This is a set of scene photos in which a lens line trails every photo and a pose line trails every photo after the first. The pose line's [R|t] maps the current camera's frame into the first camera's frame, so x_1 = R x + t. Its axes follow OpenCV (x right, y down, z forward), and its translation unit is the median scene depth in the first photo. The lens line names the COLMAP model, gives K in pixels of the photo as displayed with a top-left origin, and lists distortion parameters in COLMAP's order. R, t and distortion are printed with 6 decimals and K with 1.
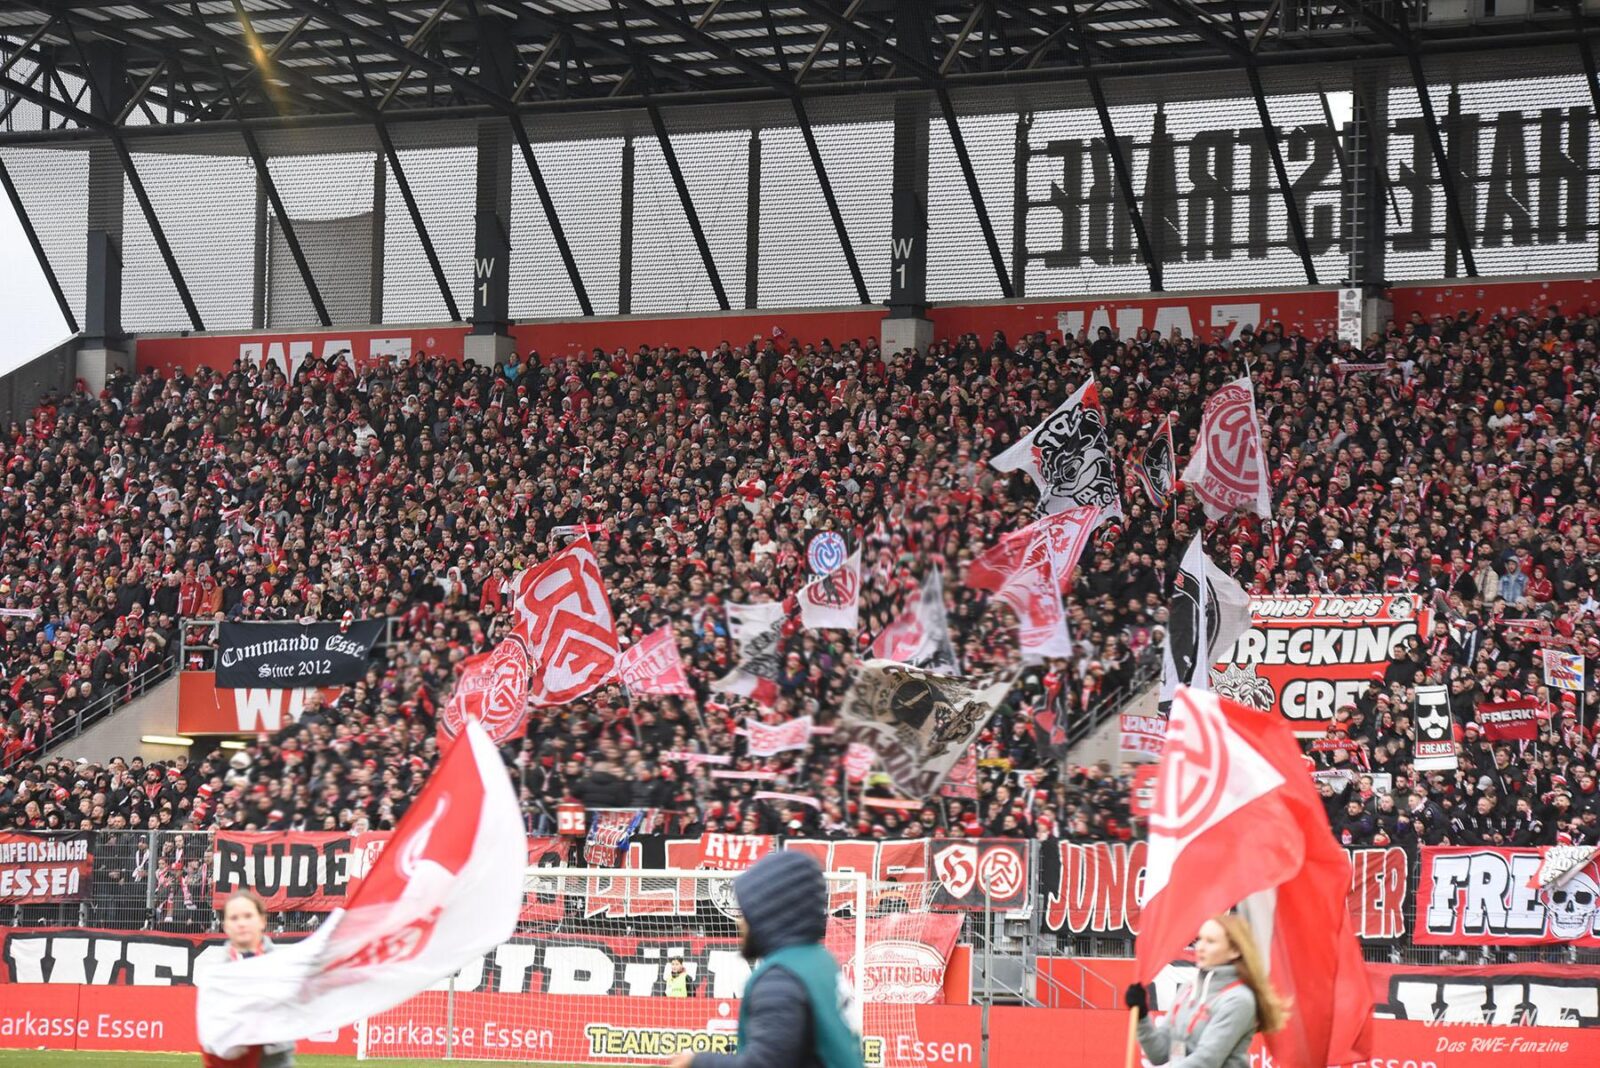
lens RADIAL K [[5389.3, 0, 800.0], [0, 5389.3, 534.0], [0, 0, 1]] dist [0.434447, 2.676671]
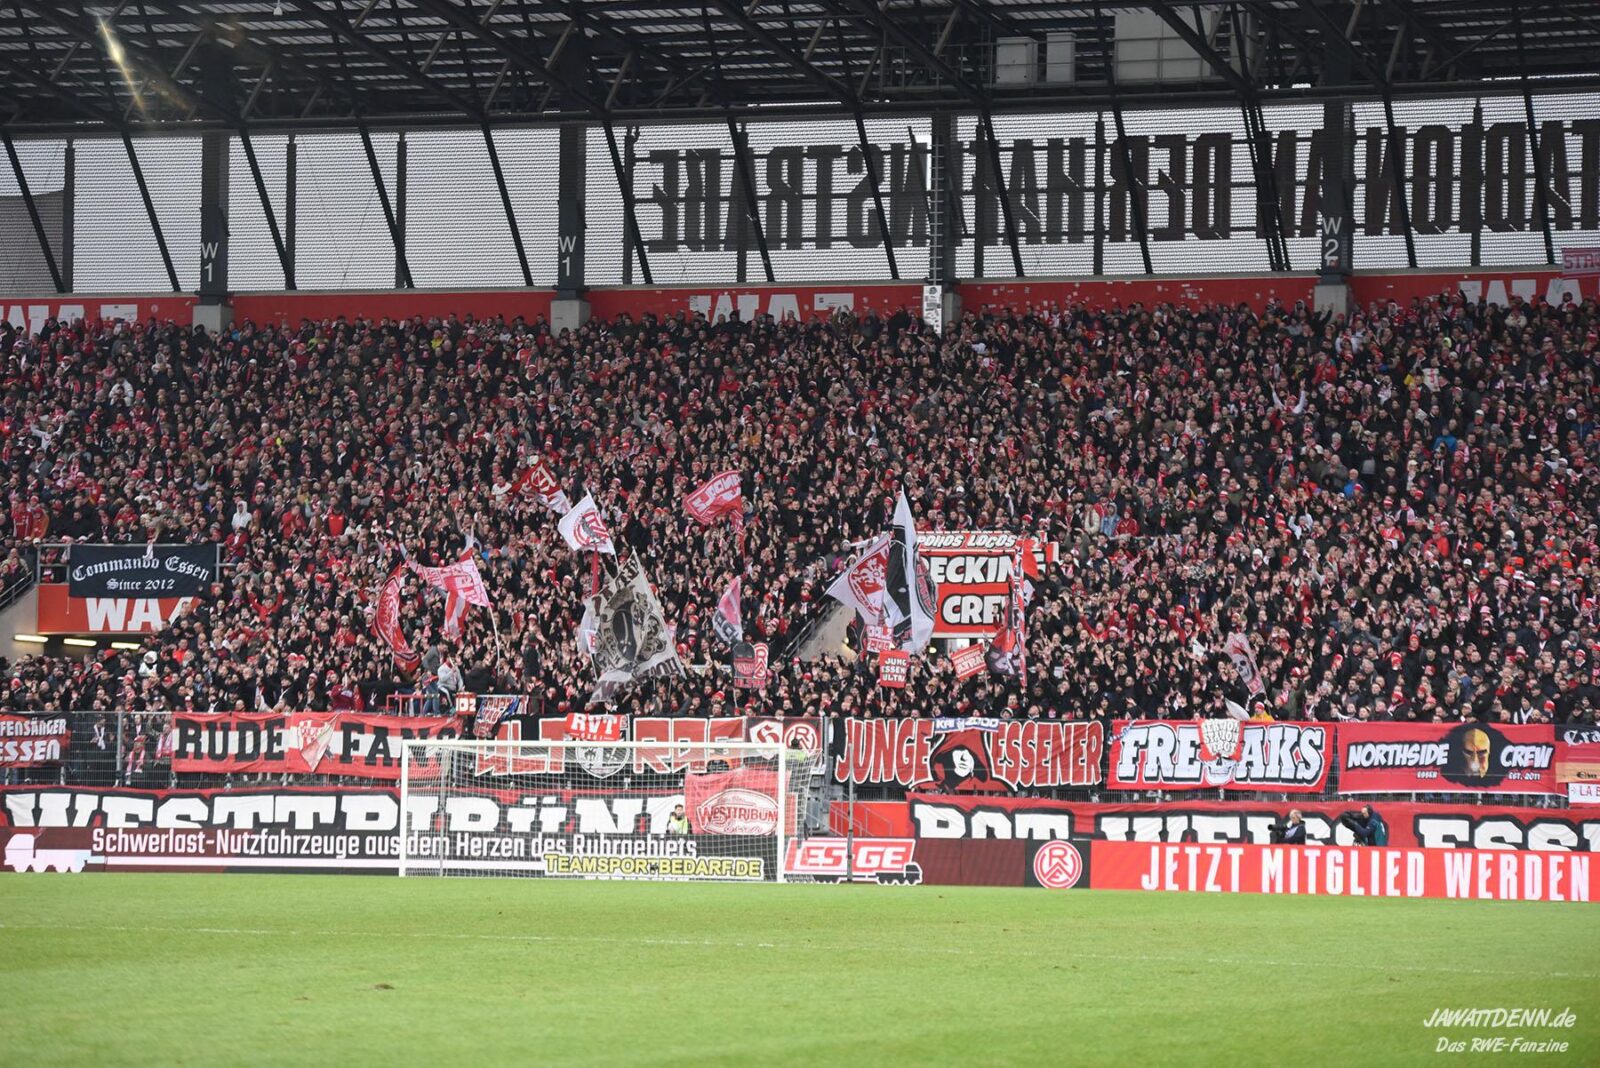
lens RADIAL K [[5389.3, 0, 800.0], [0, 5389.3, 534.0], [0, 0, 1]] dist [0.434447, 2.676671]
pose [[0.986047, 0.000668, 0.166465, -0.167111], [-0.005252, 0.999619, 0.027096, -0.023937], [-0.166383, -0.027592, 0.985675, -0.310028]]
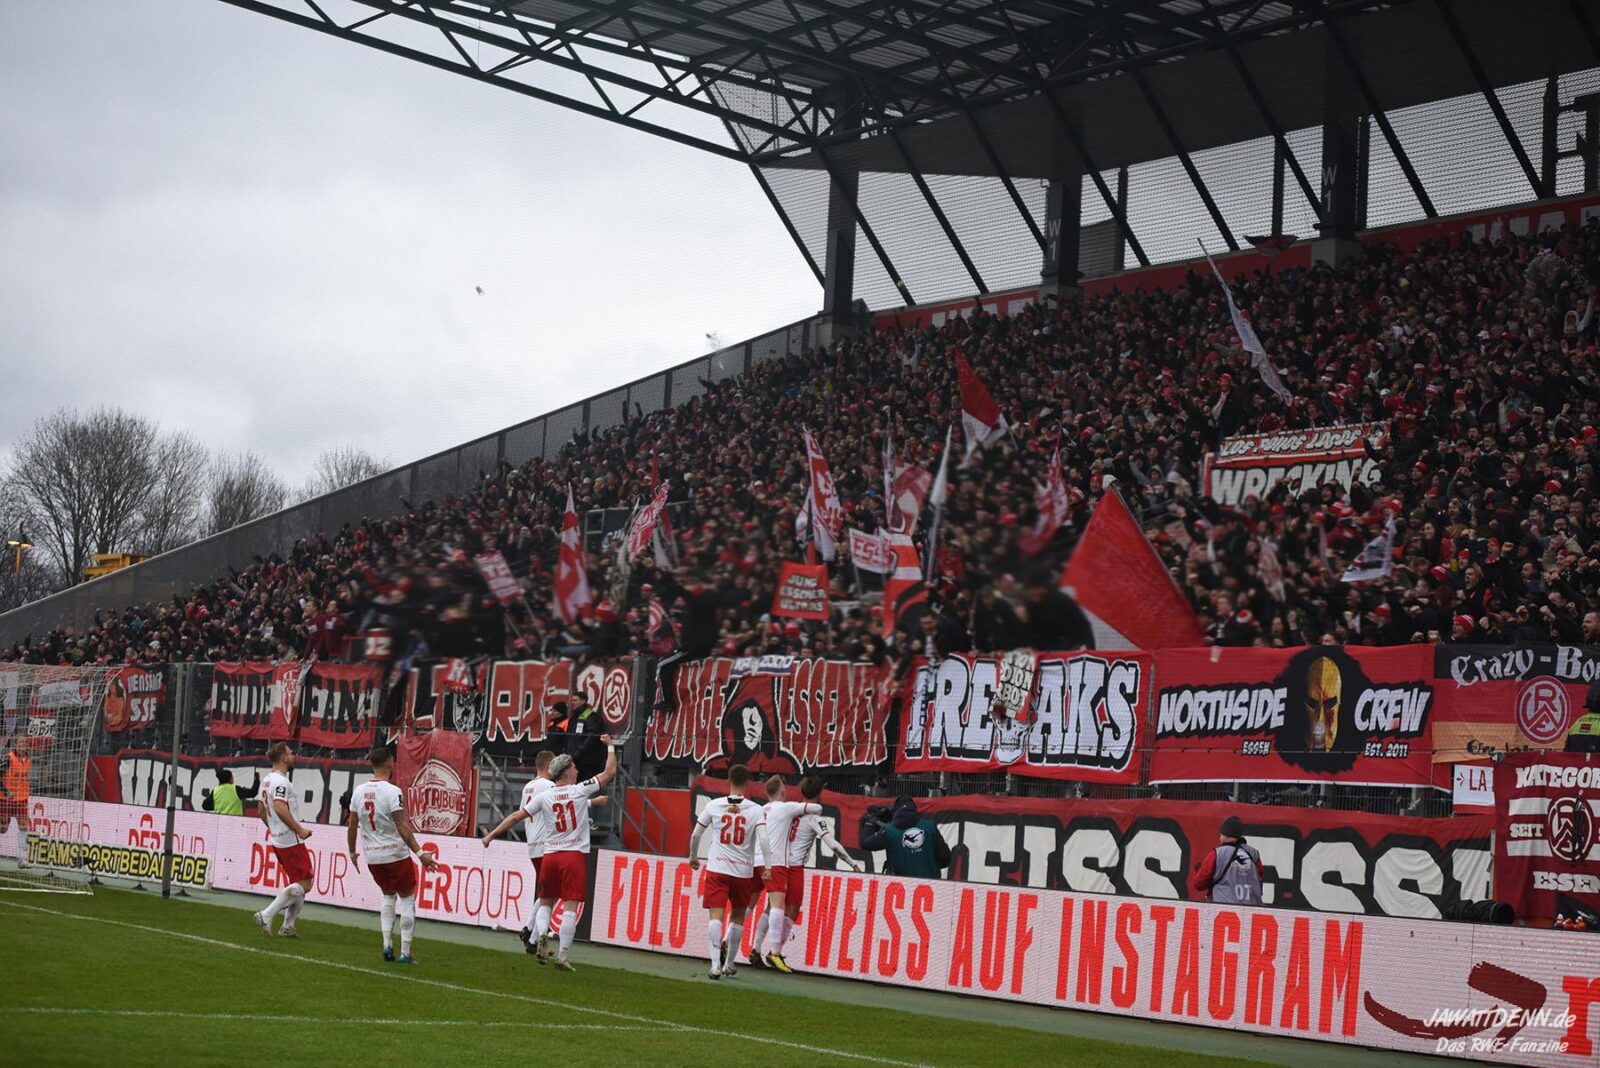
lens RADIAL K [[3196.7, 0, 800.0], [0, 3196.7, 534.0], [0, 0, 1]] dist [-0.291290, 0.660338]
pose [[0.880616, -0.013817, -0.473629, 0.274535], [0.001793, 0.999665, -0.025830, 0.043091], [0.473827, 0.021897, 0.880345, 0.473919]]
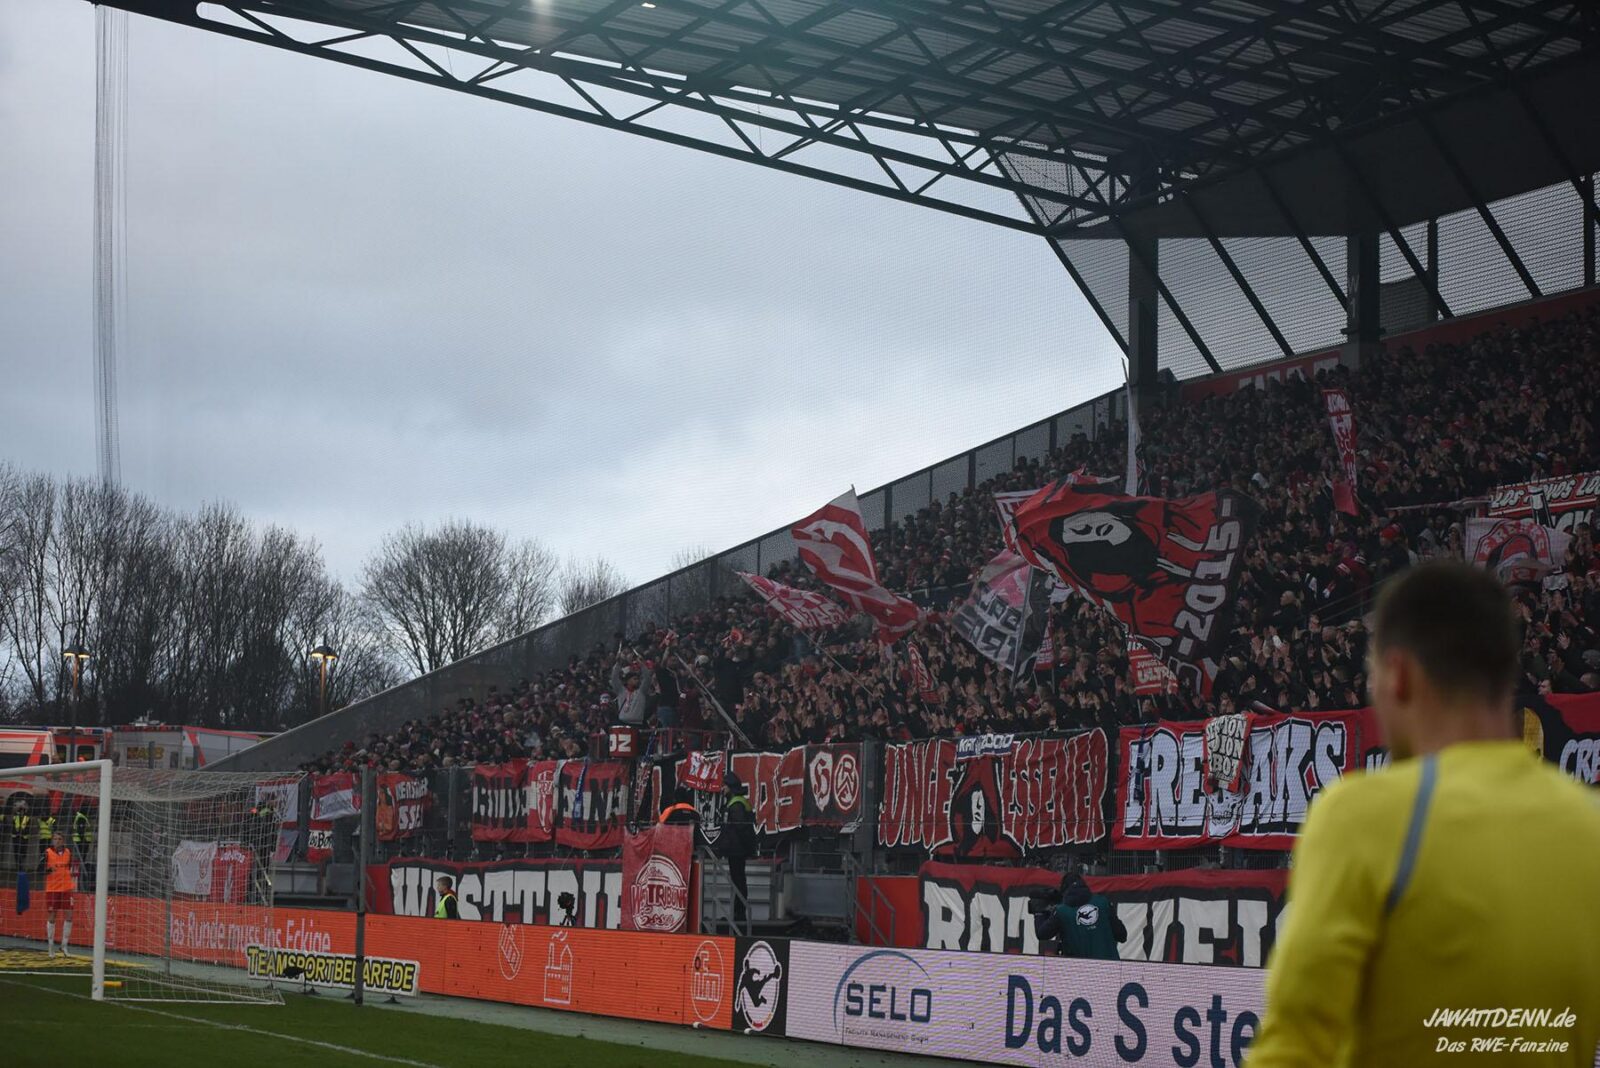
lens RADIAL K [[3222.3, 0, 800.0], [0, 3222.3, 534.0], [0, 0, 1]] dist [-0.260040, 0.047025]
pose [[0.814930, -0.067501, -0.575615, 0.288394], [0.042338, 0.997474, -0.057030, 0.045262], [0.578010, 0.022105, 0.815730, 0.496405]]
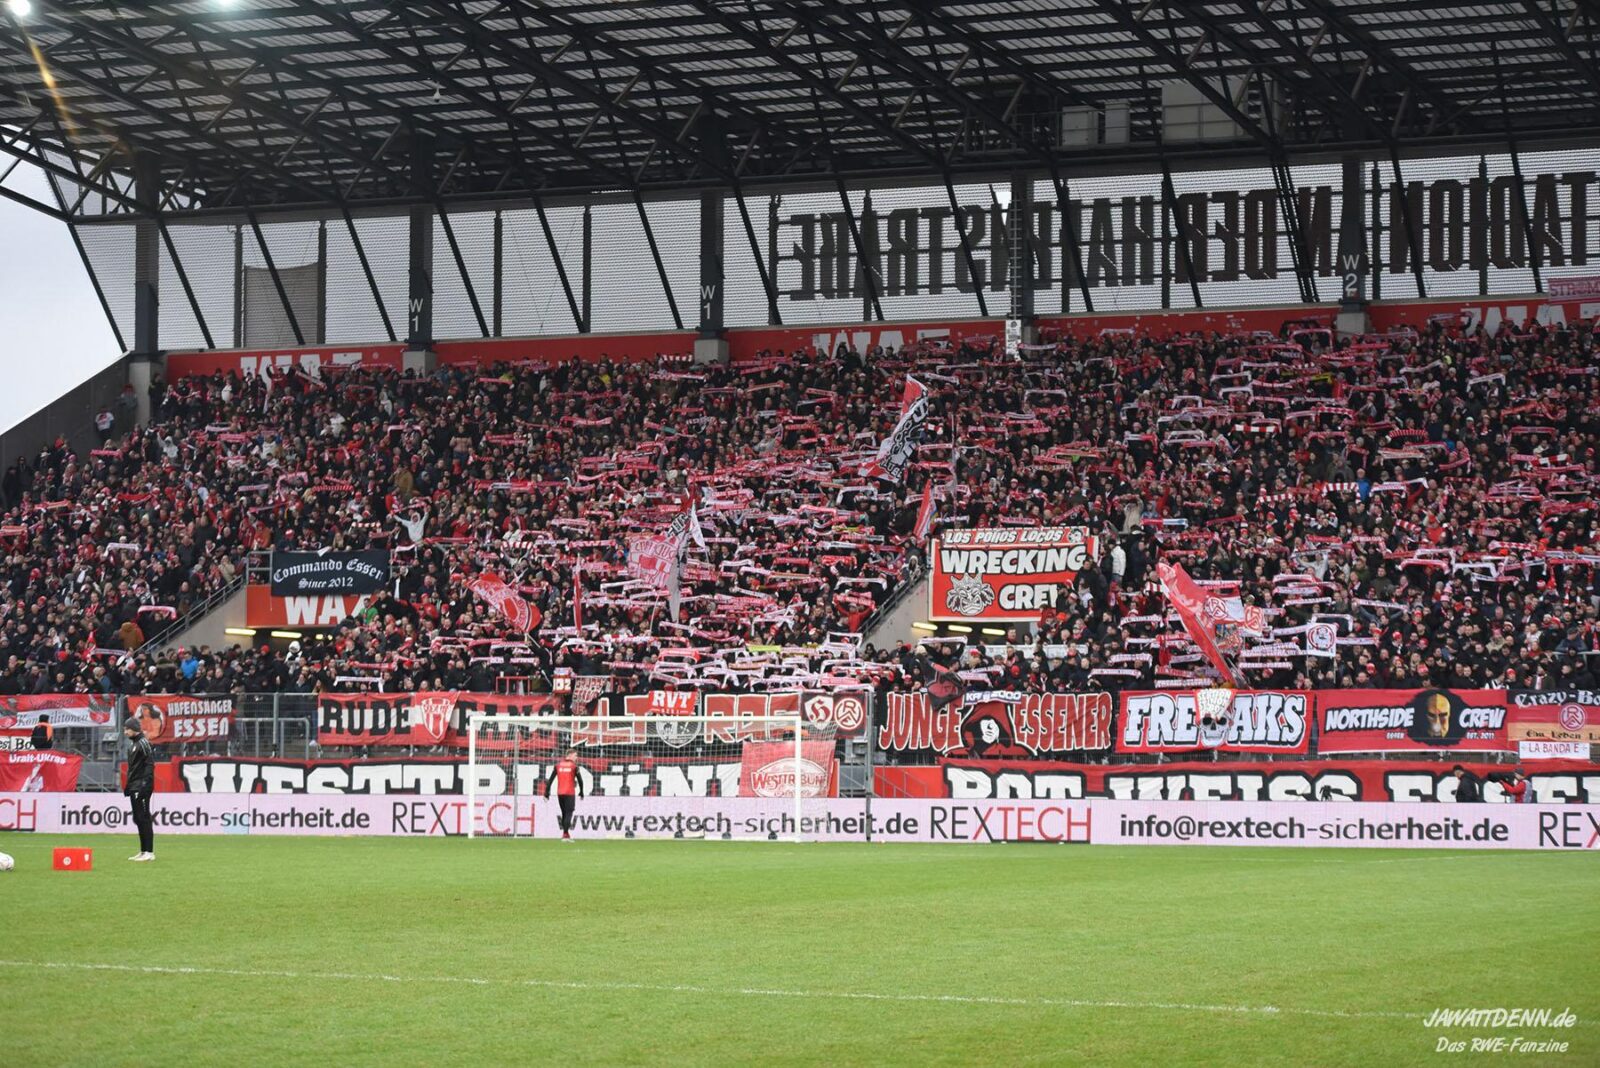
lens RADIAL K [[4090.7, 0, 800.0], [0, 4090.7, 534.0], [0, 0, 1]] dist [-0.023709, 0.932794]
pose [[0.995518, -0.013336, 0.093630, -0.075427], [0.011306, 0.999690, 0.022180, -0.013467], [-0.093897, -0.021022, 0.995360, -0.151471]]
